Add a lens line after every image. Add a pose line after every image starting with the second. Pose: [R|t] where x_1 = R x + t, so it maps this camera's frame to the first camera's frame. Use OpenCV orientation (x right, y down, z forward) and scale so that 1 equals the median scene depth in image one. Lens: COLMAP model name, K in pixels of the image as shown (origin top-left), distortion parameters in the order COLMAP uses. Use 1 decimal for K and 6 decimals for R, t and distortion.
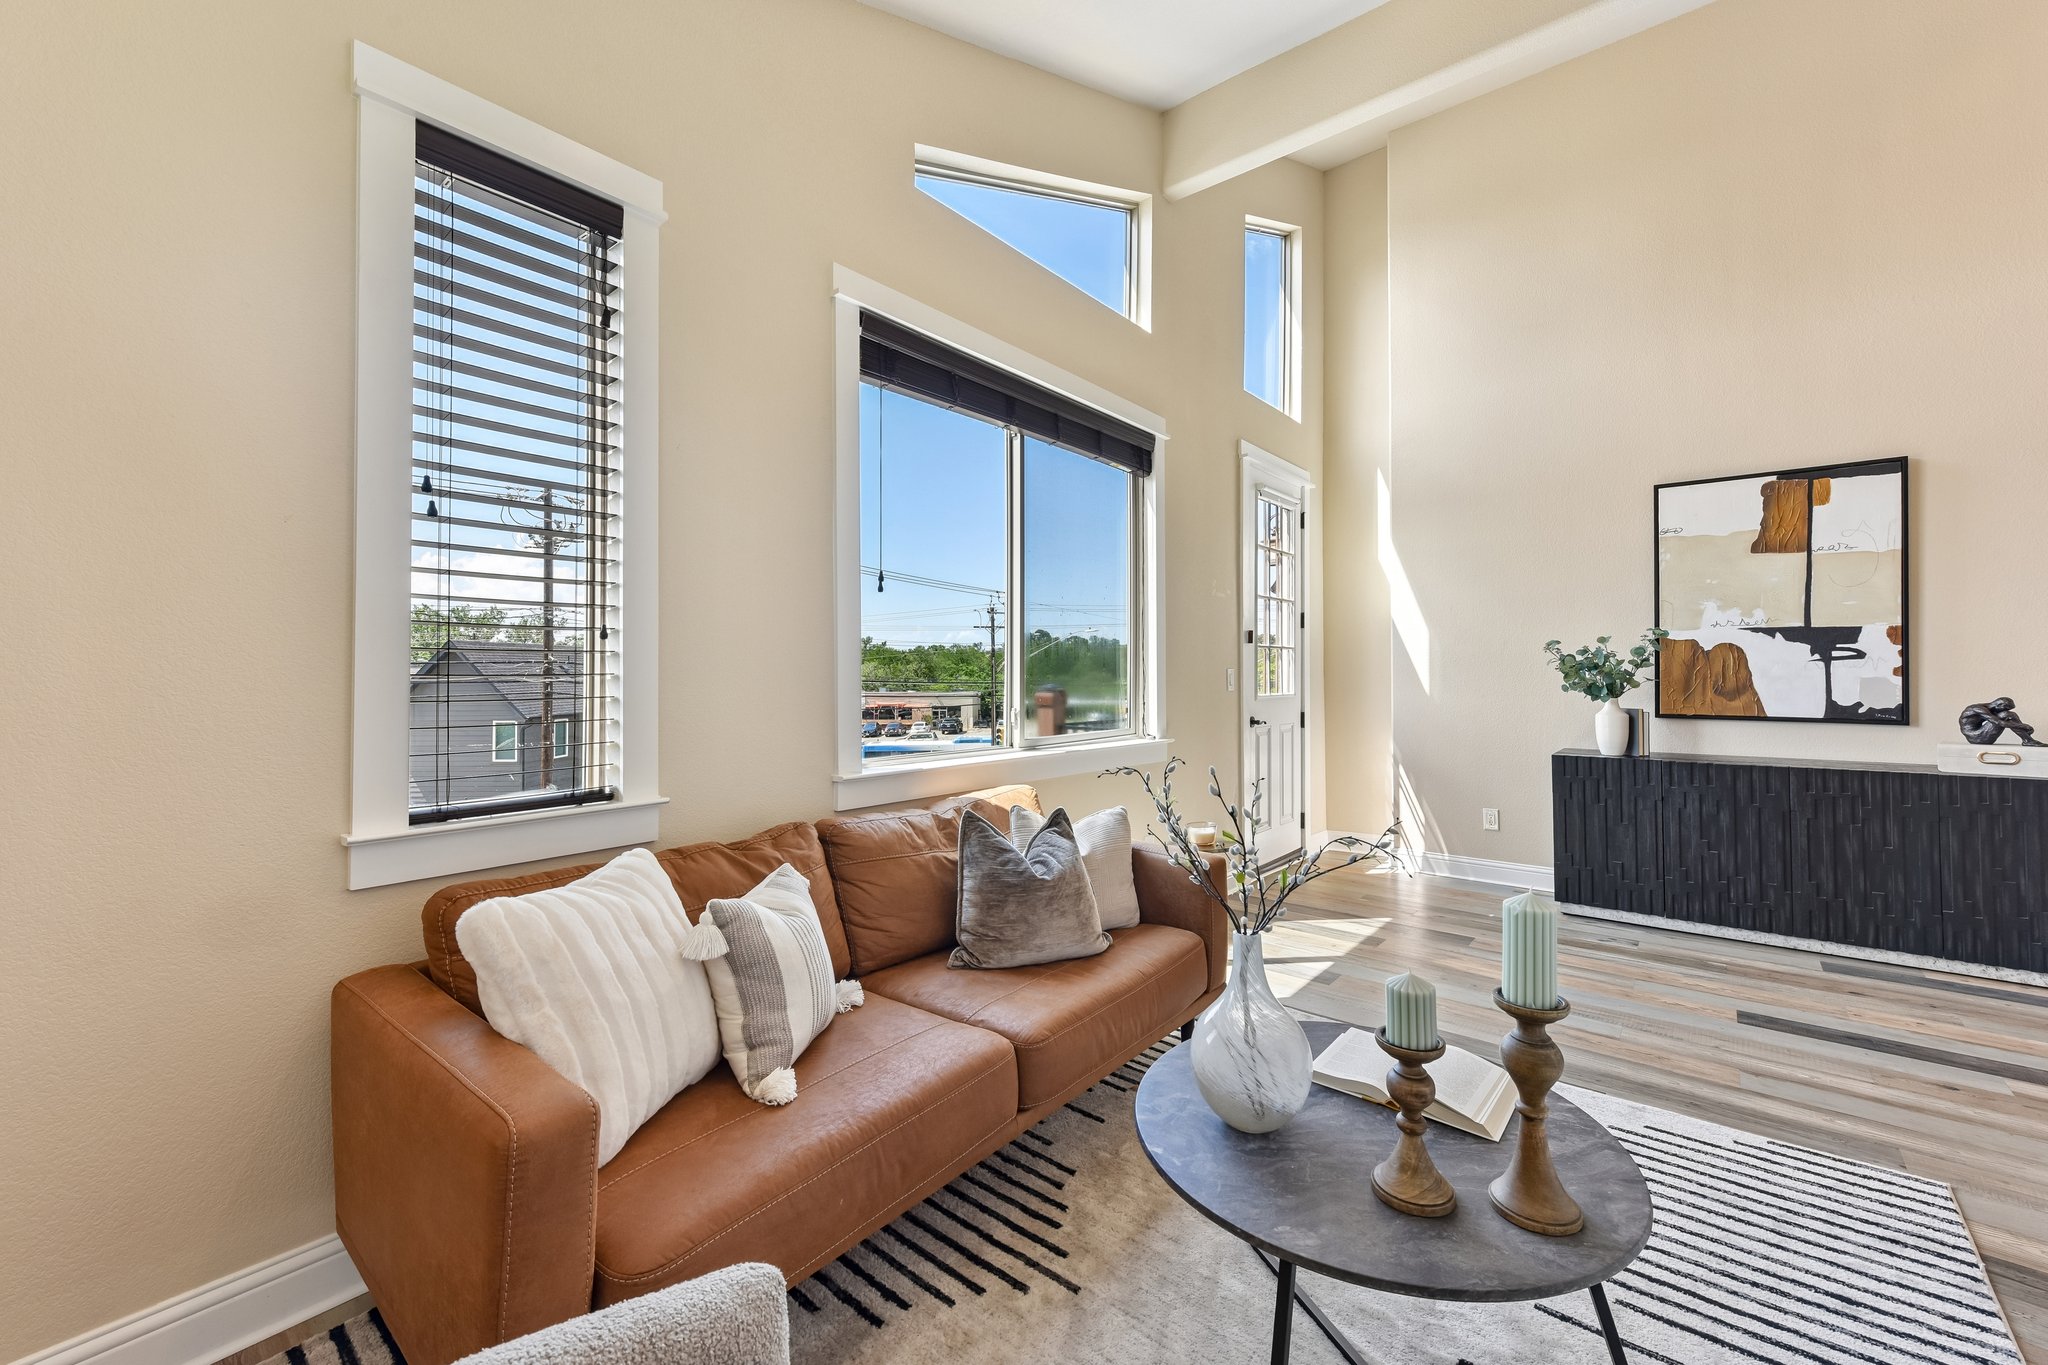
lens RADIAL K [[814.8, 0, 1019.3], [0, 814.8, 664.7], [0, 0, 1]] dist [0.003319, -0.000236]
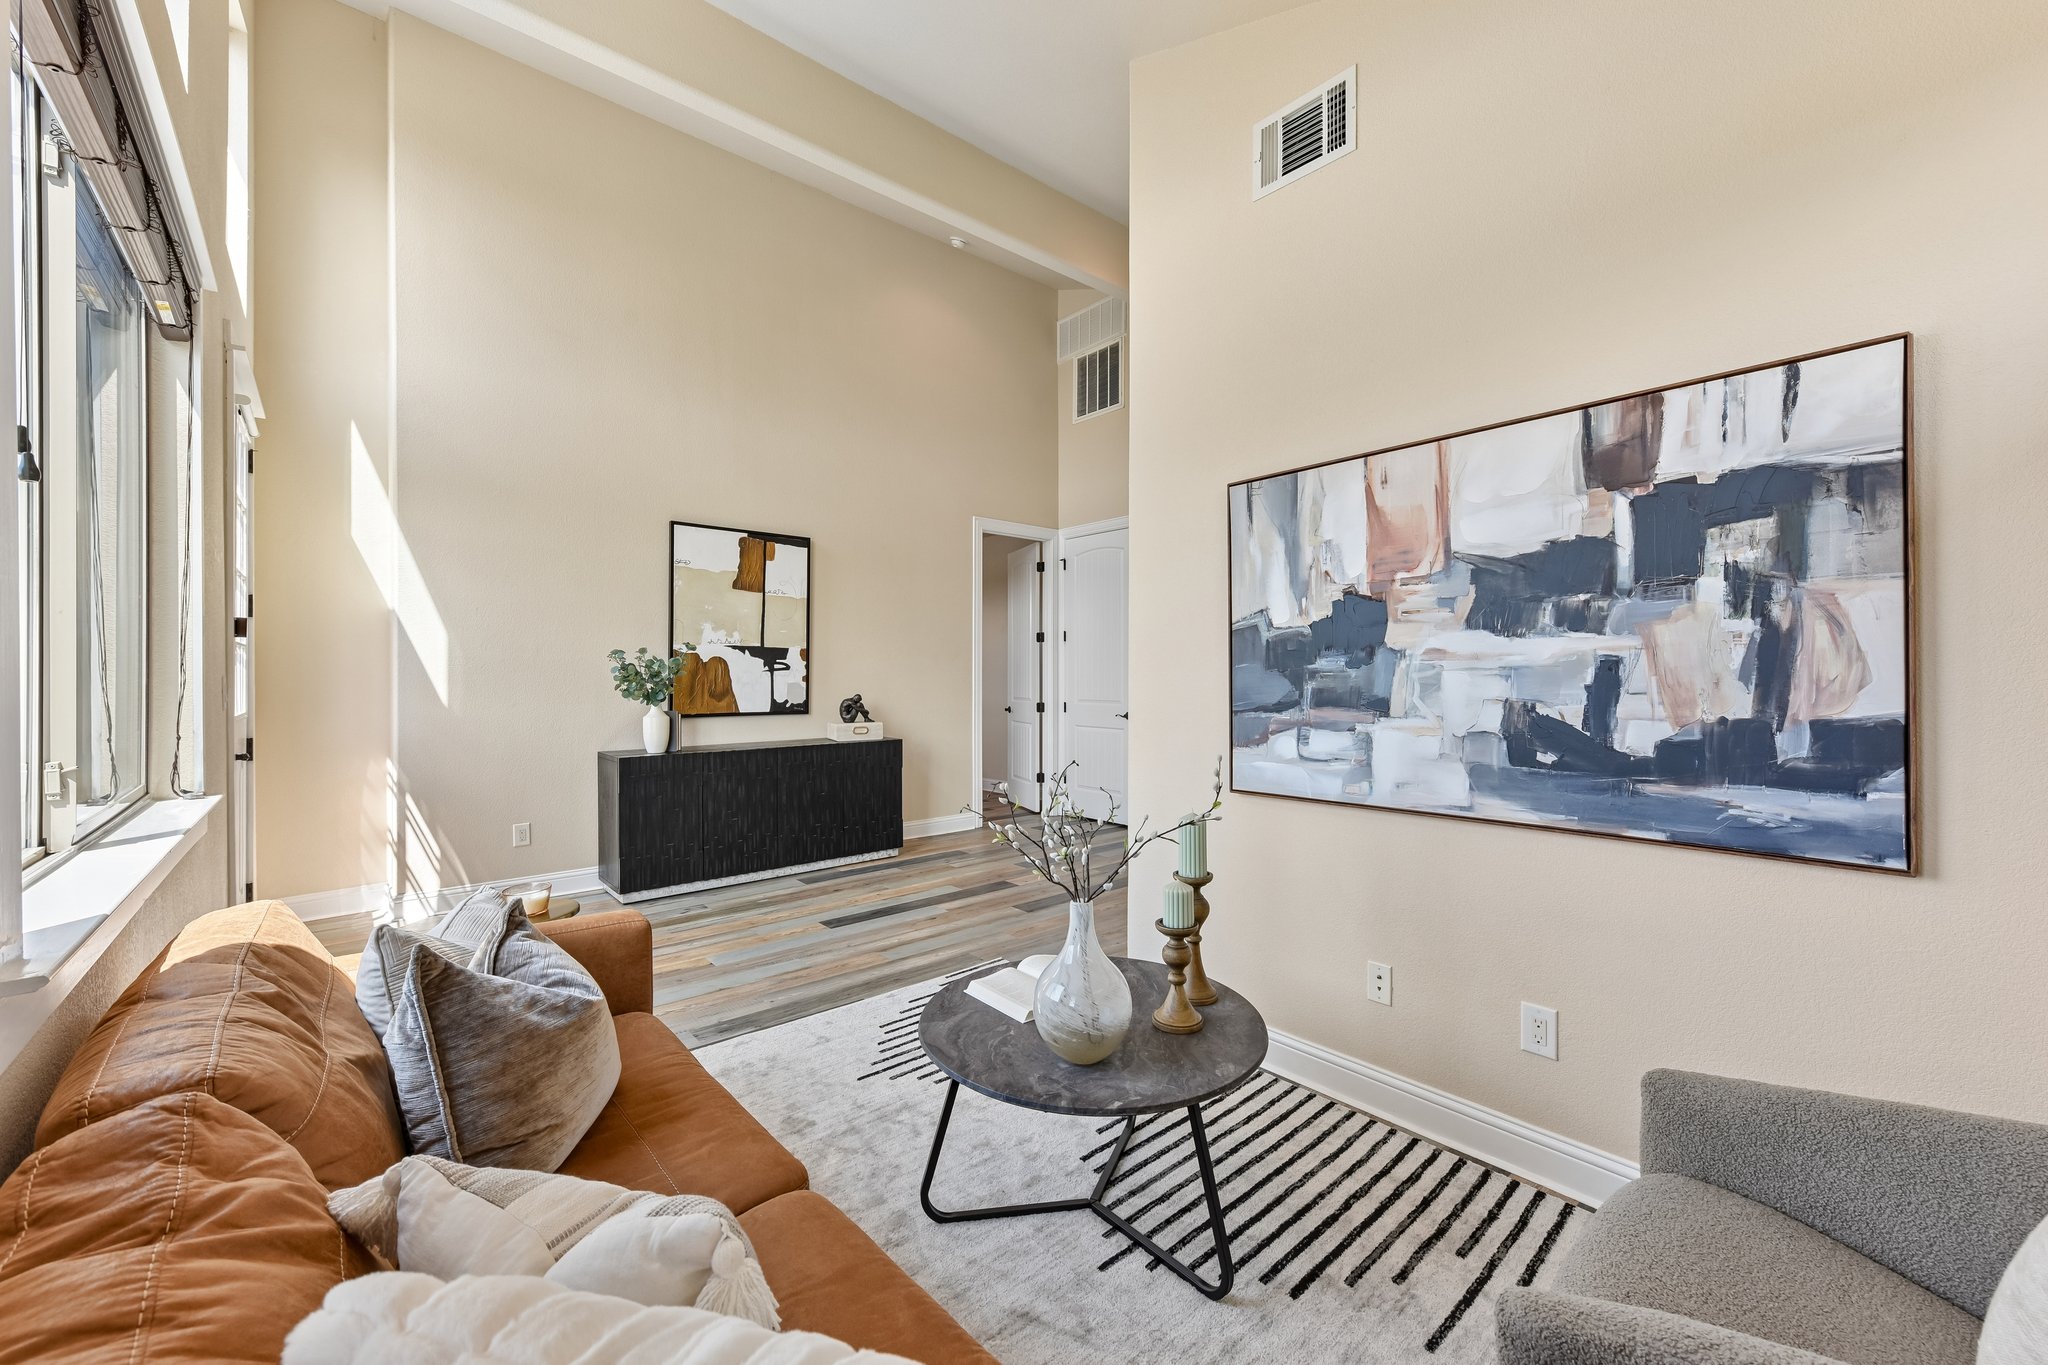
lens RADIAL K [[814.8, 0, 1020.6], [0, 814.8, 688.4], [0, 0, 1]] dist [0.003319, -0.000236]
pose [[0.157521, -0.011178, 0.987452, -0.344663], [-0.005000, 0.999914, 0.012117, 0.005560], [-0.987503, -0.006846, 0.157452, 0.356060]]
